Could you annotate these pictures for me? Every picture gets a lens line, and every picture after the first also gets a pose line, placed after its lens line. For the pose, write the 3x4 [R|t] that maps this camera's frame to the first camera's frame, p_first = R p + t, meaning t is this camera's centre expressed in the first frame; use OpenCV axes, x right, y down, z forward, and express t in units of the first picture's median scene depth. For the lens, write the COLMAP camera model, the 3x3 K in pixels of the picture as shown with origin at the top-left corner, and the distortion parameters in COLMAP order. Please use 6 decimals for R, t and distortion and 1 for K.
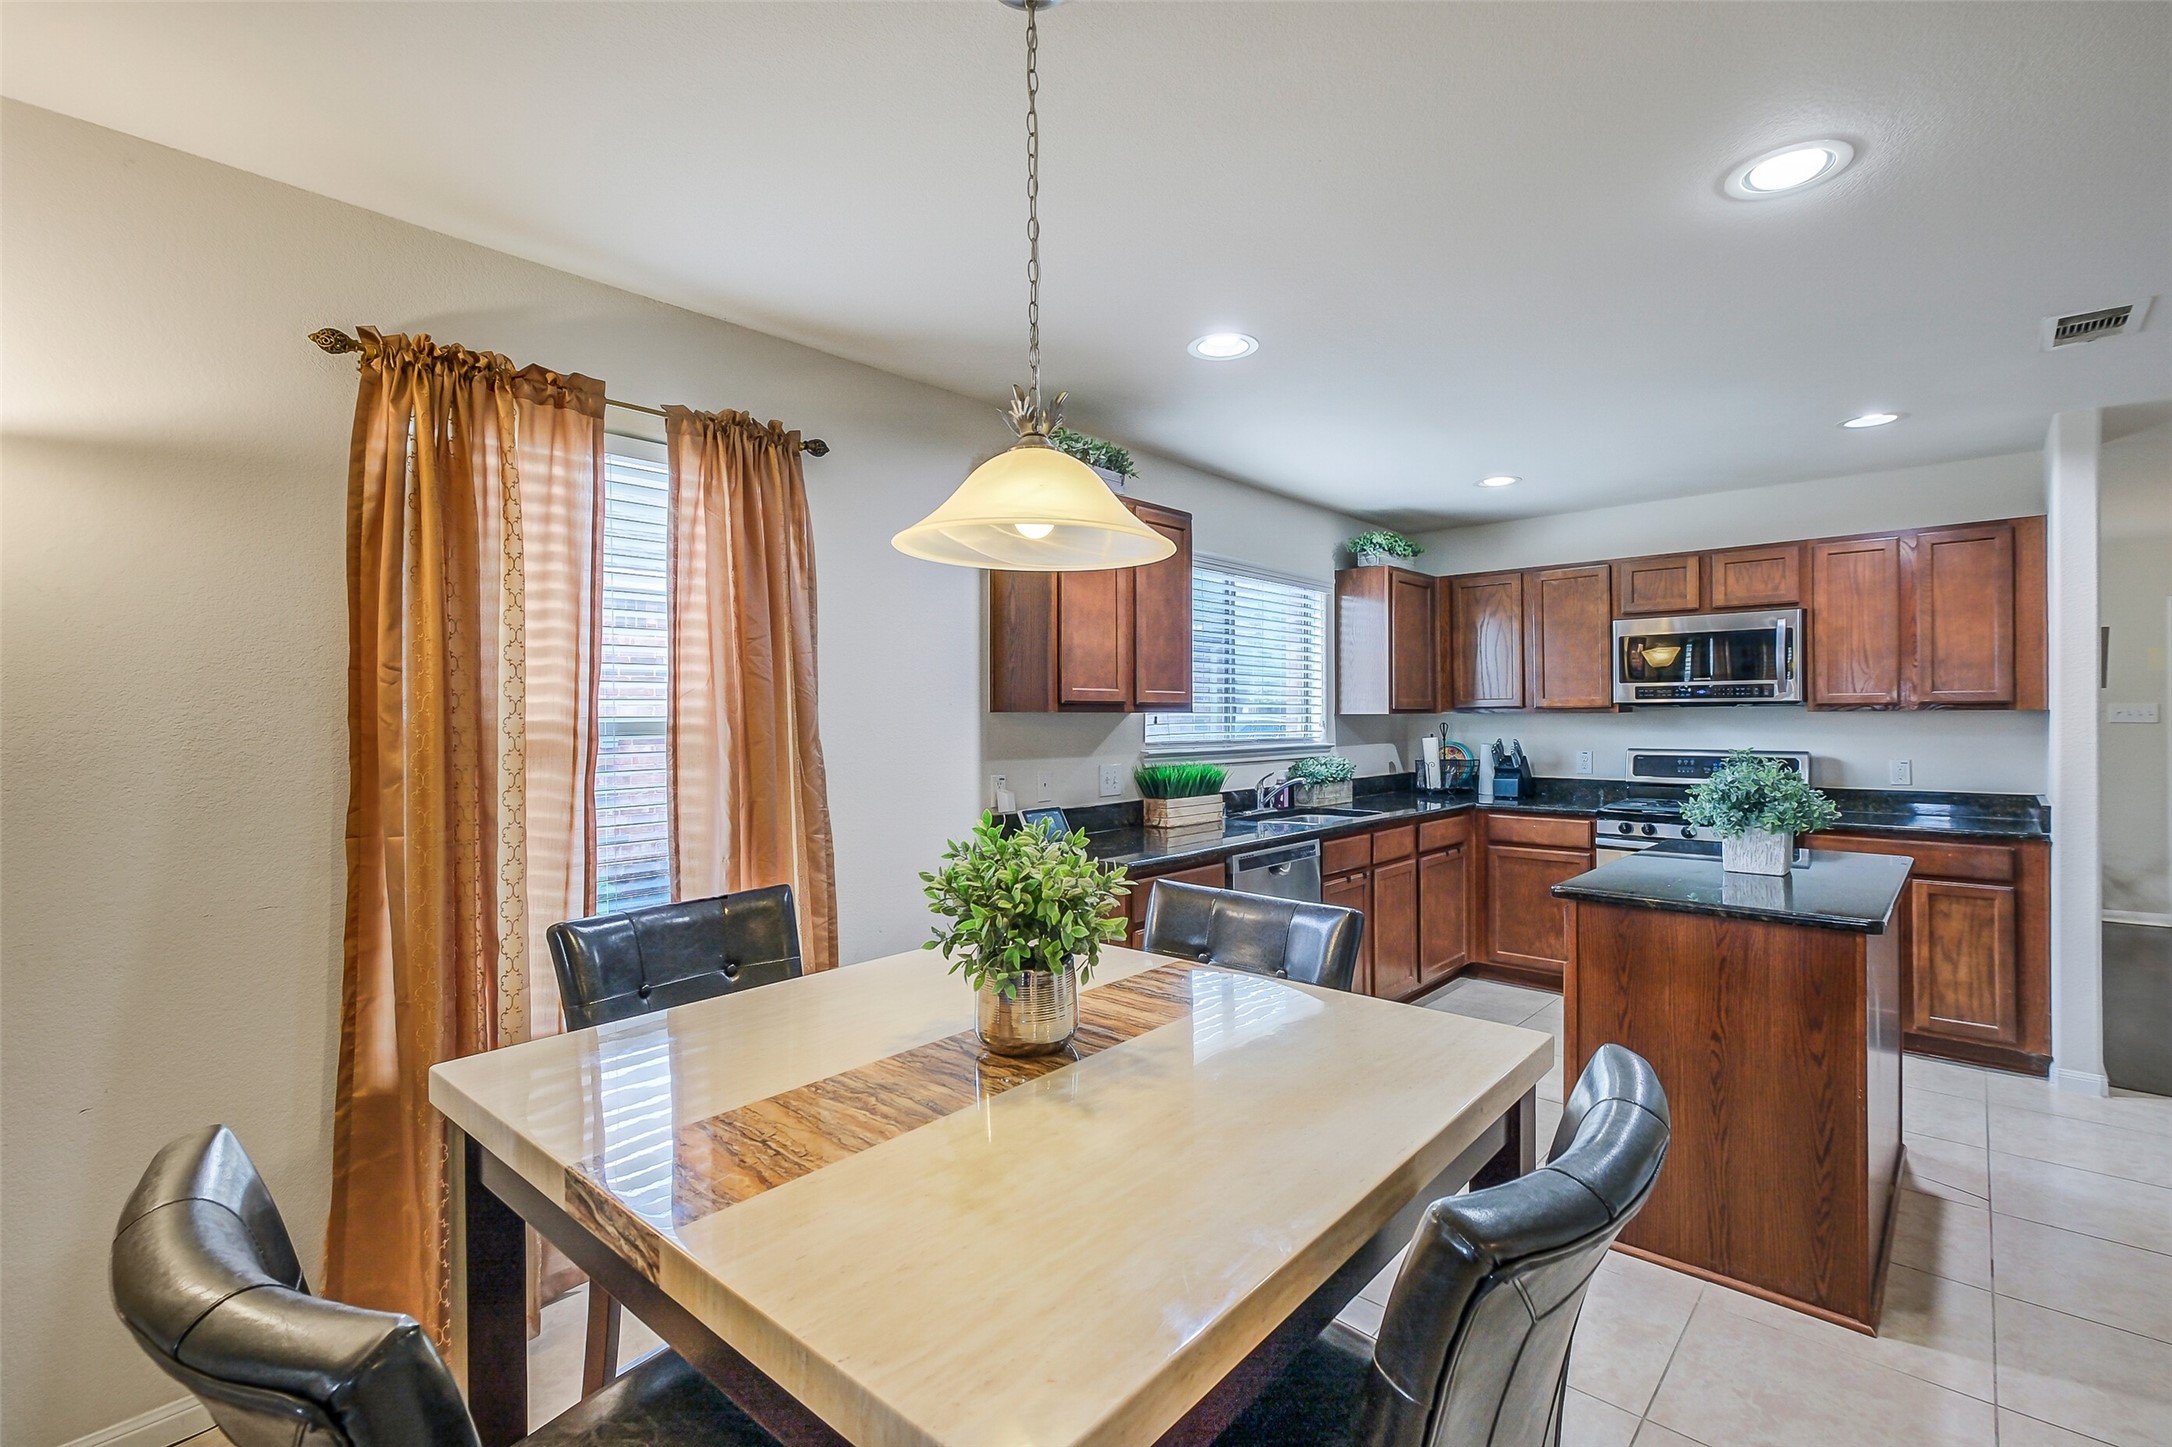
lens RADIAL K [[977.6, 0, 1092.4], [0, 977.6, 715.8], [0, 0, 1]] dist [0.002050, 0.000777]
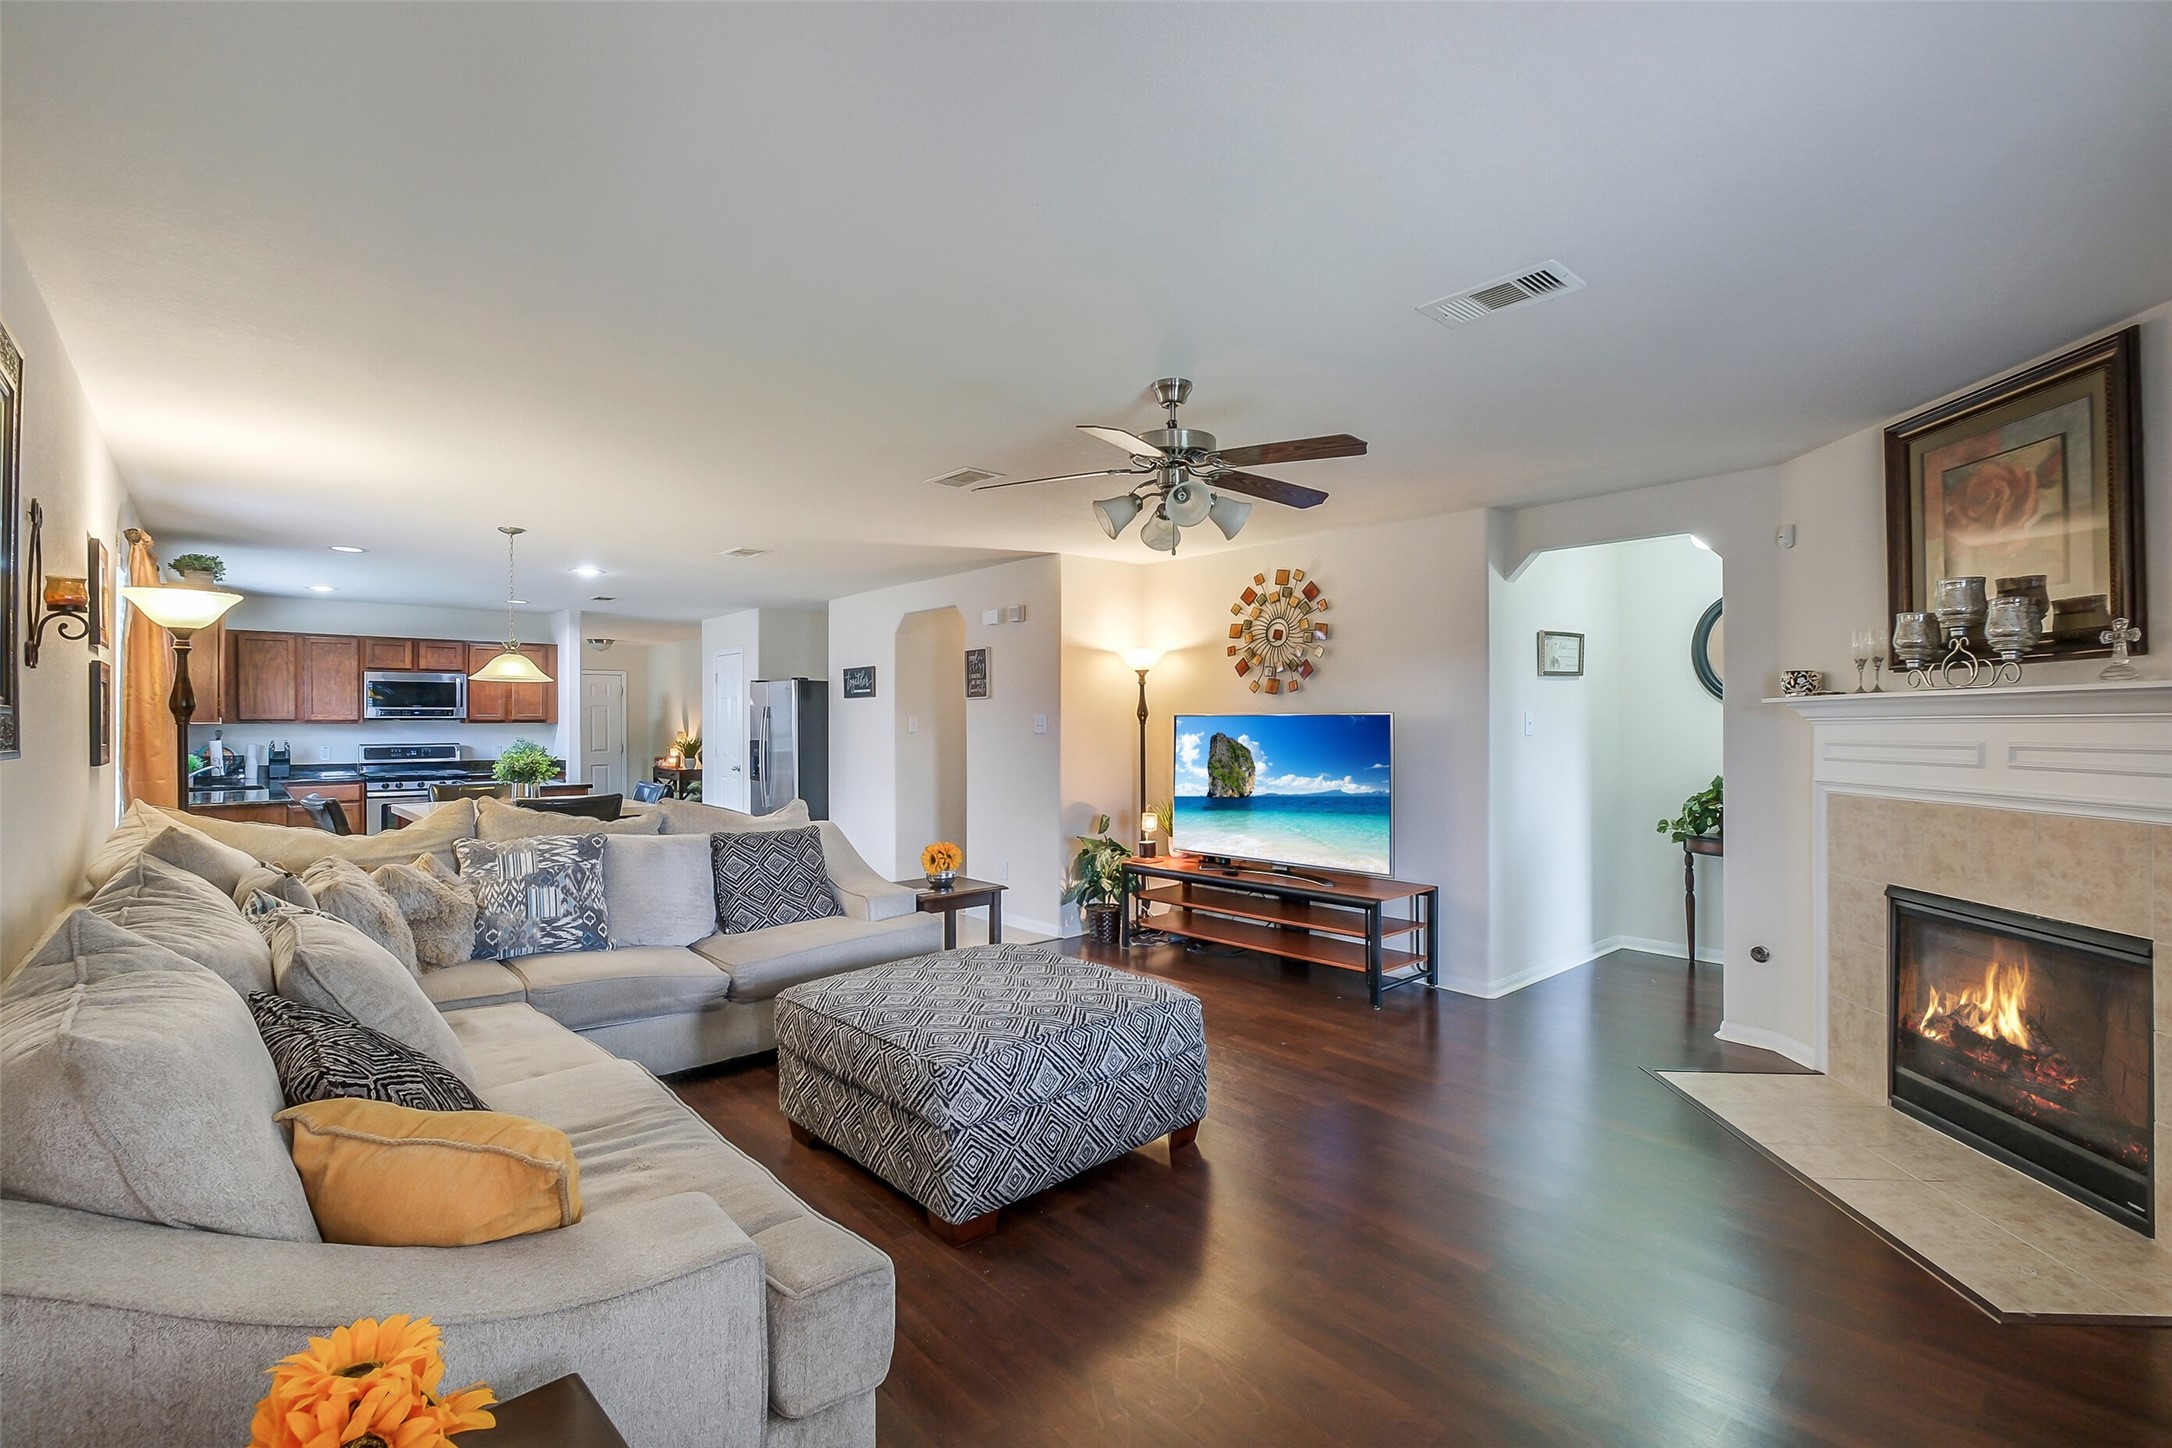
lens RADIAL K [[944.6, 0, 1077.6], [0, 944.6, 719.5], [0, 0, 1]] dist [-0.000770, -0.000287]
pose [[0.104980, 0.008877, 0.994435, -1.080918], [0.002686, 0.999954, -0.009209, 0.009232], [-0.994471, 0.003638, 0.104951, -0.483896]]
